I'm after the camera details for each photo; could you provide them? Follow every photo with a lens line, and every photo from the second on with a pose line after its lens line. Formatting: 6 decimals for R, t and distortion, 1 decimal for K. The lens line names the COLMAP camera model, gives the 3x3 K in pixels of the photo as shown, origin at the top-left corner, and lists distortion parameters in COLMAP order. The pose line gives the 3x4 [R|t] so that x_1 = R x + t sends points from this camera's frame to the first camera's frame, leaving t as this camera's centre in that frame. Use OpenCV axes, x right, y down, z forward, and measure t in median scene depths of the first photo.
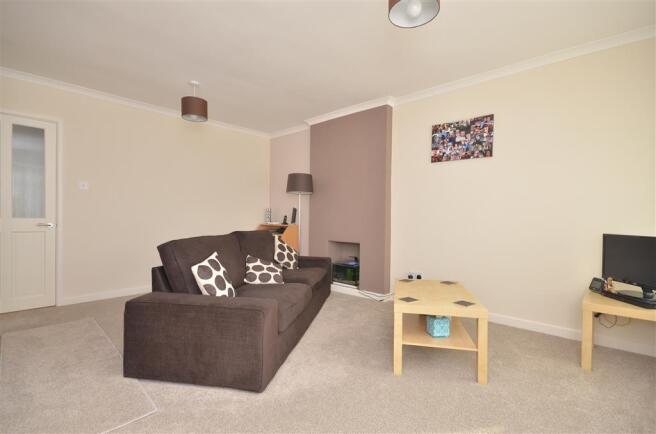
lens RADIAL K [[319.4, 0, 328.6], [0, 319.4, 223.2], [0, 0, 1]] dist [0.000355, -0.000394]
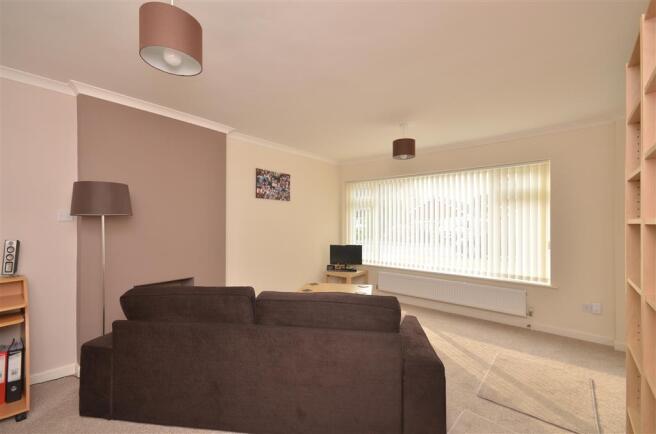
lens RADIAL K [[288.3, 0, 331.1], [0, 288.3, 221.7], [0, 0, 1]] dist [0.000472, 0.000252]
pose [[-0.053106, -0.004926, 0.998577, -0.871854], [0.015412, 0.999865, 0.005752, -0.105432], [-0.998470, 0.015696, -0.053023, 0.823687]]
